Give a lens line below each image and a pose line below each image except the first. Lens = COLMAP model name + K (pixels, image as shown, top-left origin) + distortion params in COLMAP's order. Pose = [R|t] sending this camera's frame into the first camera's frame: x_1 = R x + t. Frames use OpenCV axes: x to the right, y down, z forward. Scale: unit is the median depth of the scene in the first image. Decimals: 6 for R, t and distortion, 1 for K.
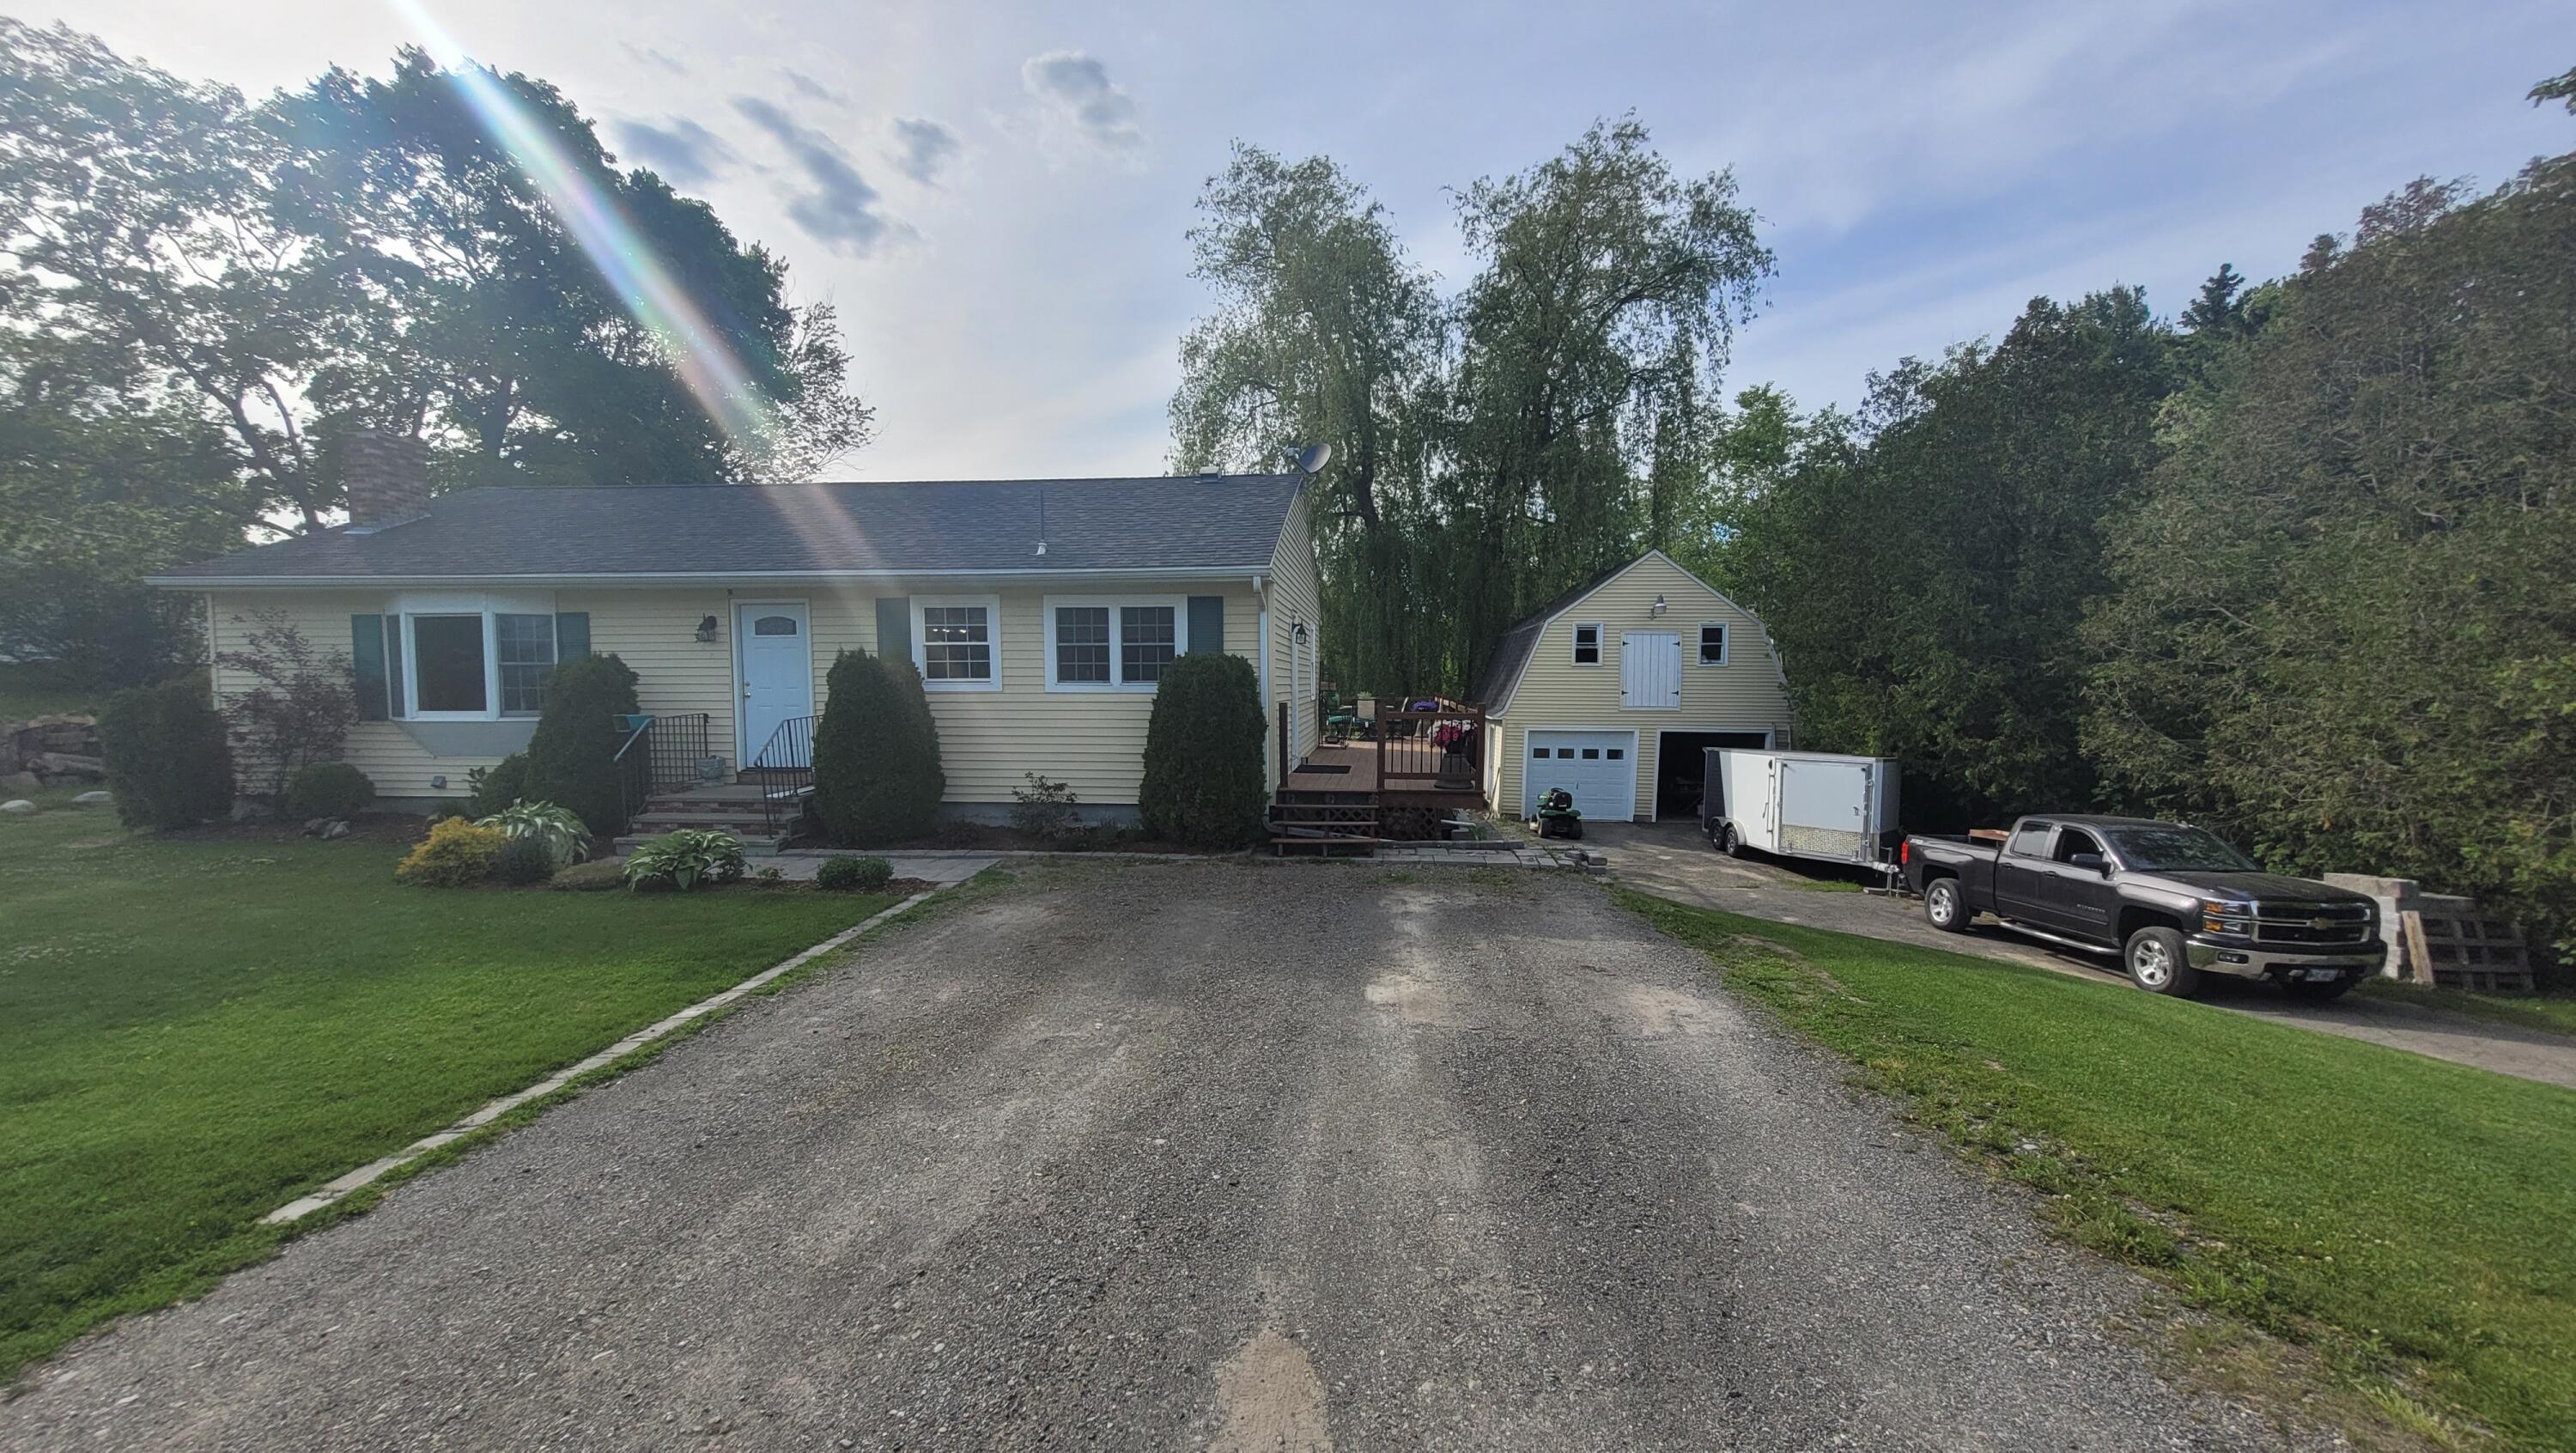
lens RADIAL K [[1000.7, 0, 1296.4], [0, 1000.7, 743.8], [0, 0, 1]] dist [0.002304, 0.000939]
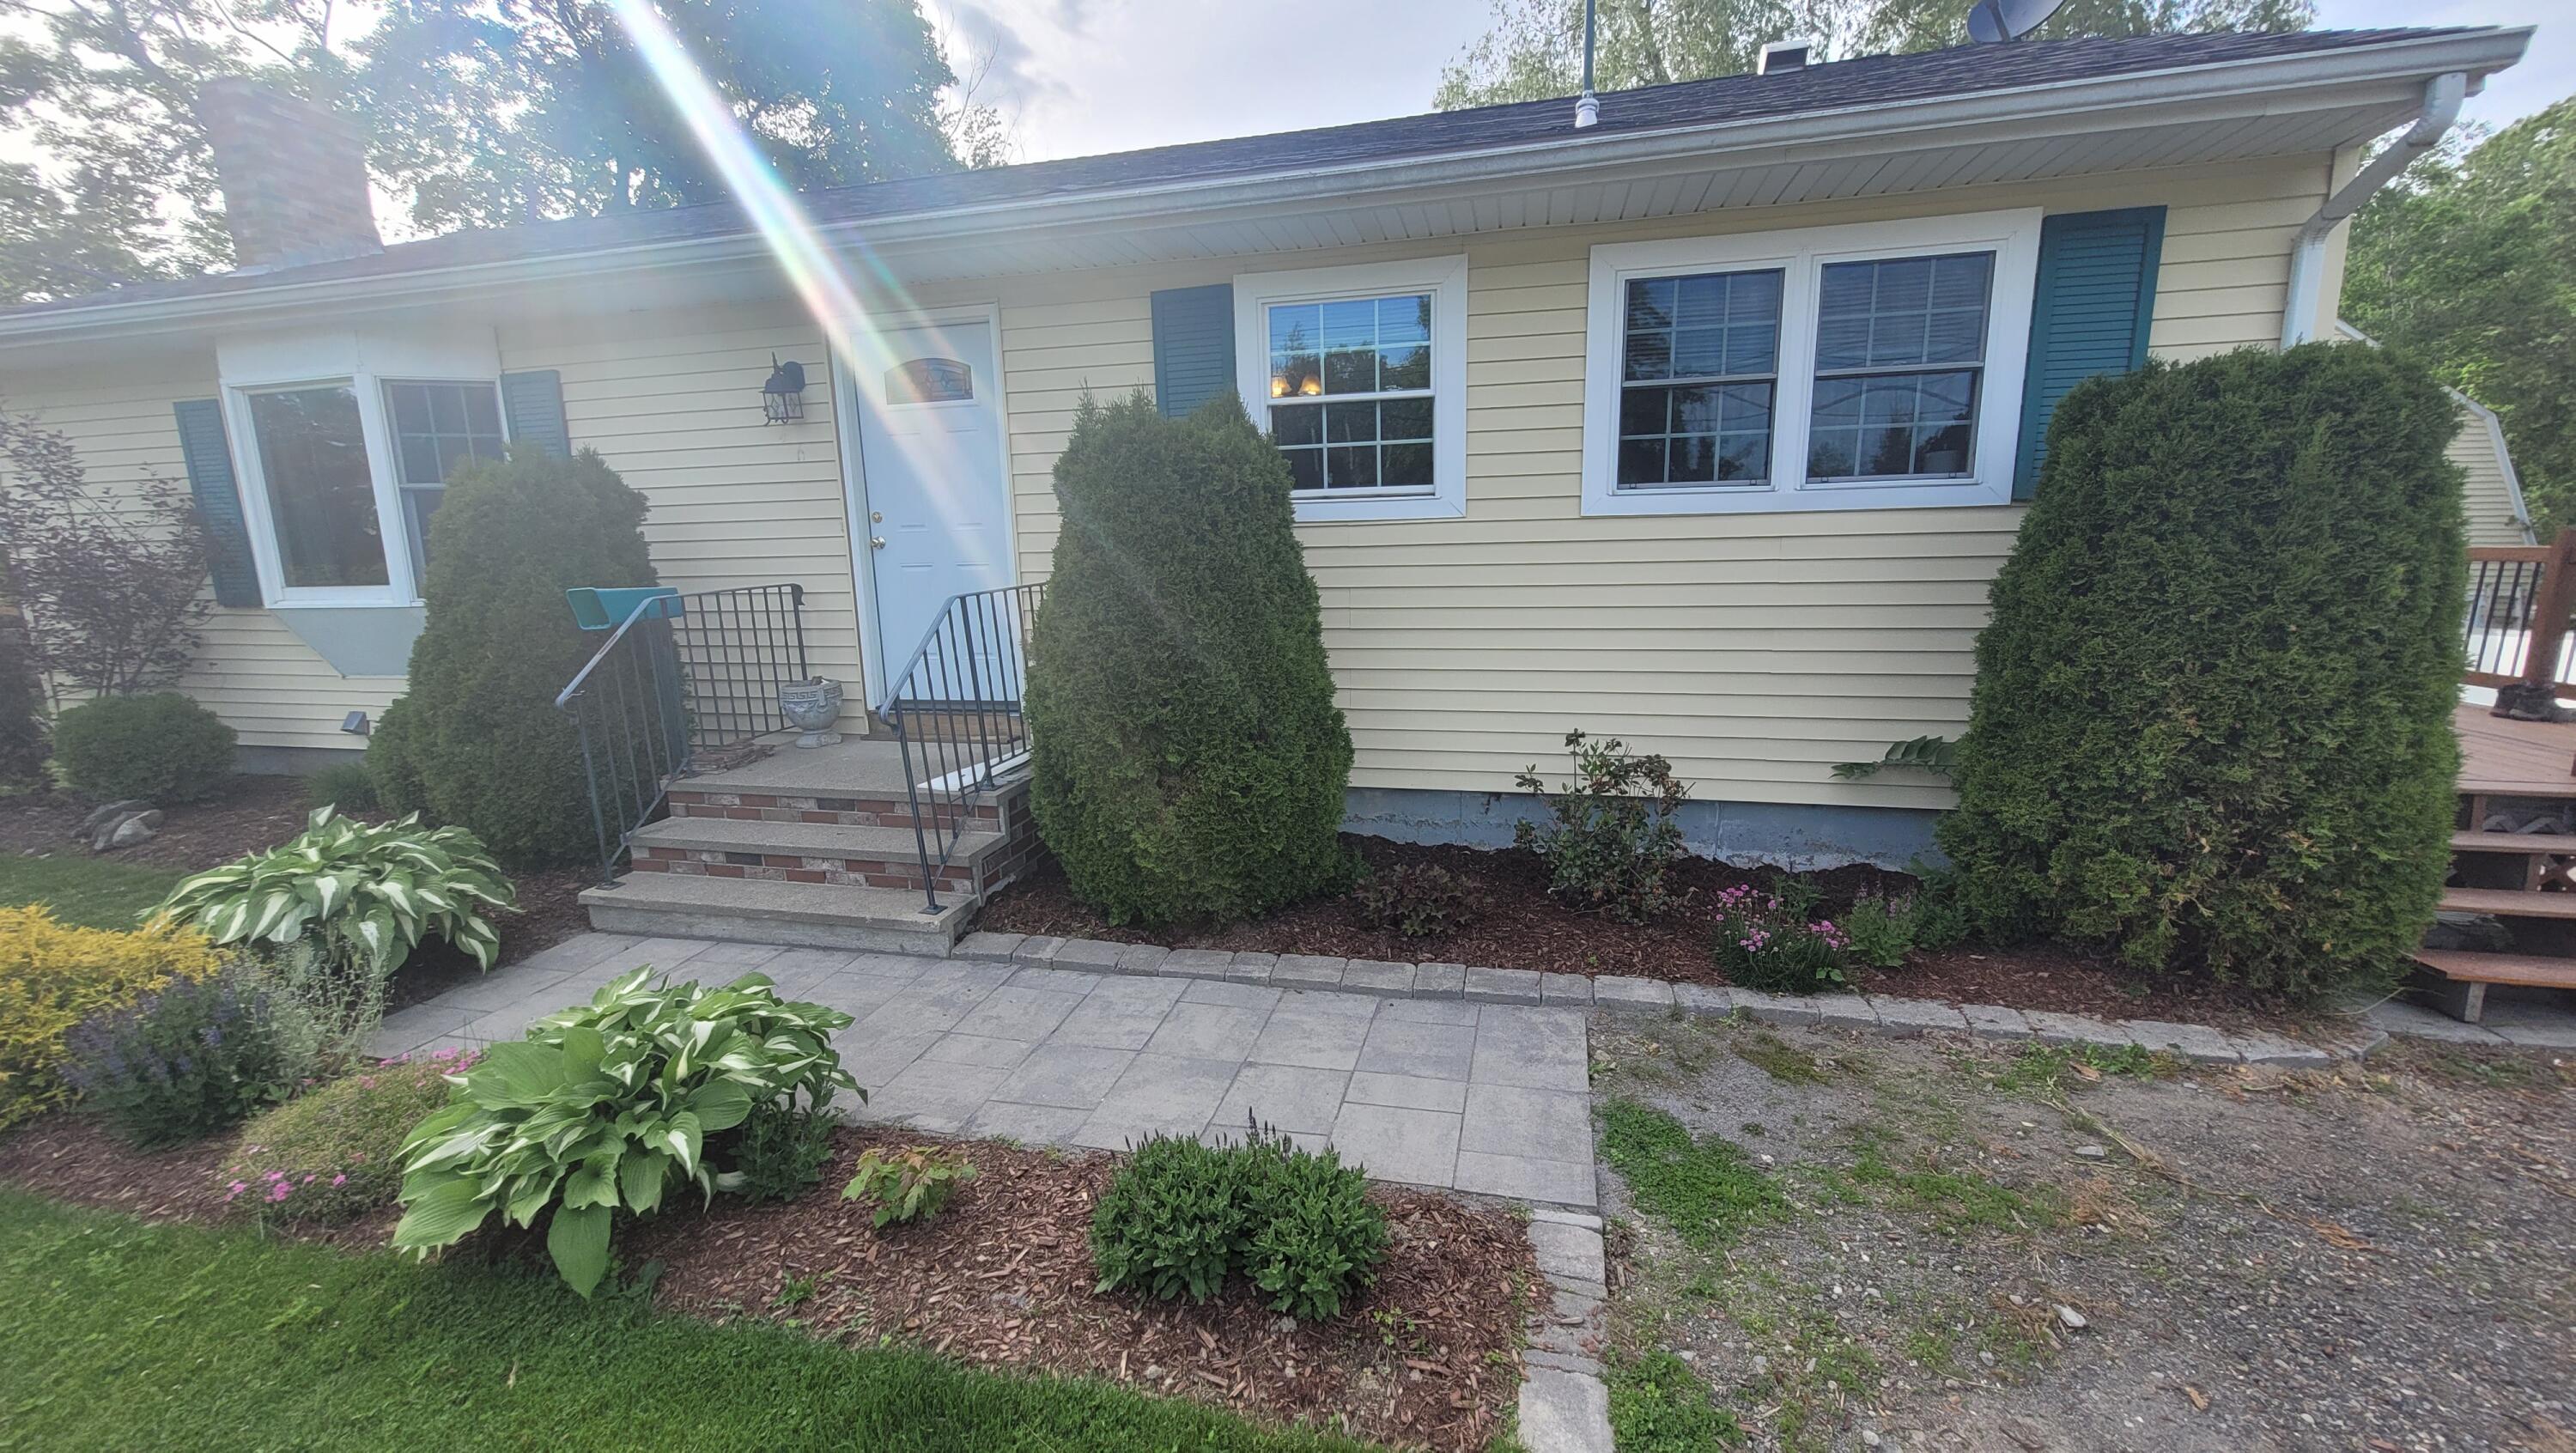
lens RADIAL K [[1000.7, 0, 1283.3], [0, 1000.7, 722.6], [0, 0, 1]] dist [0.002304, 0.000939]
pose [[0.985940, 0.008233, -0.166900, -0.299490], [0.009725, 0.994266, 0.106495, -0.014489], [0.166819, -0.106621, 0.980206, 0.594724]]
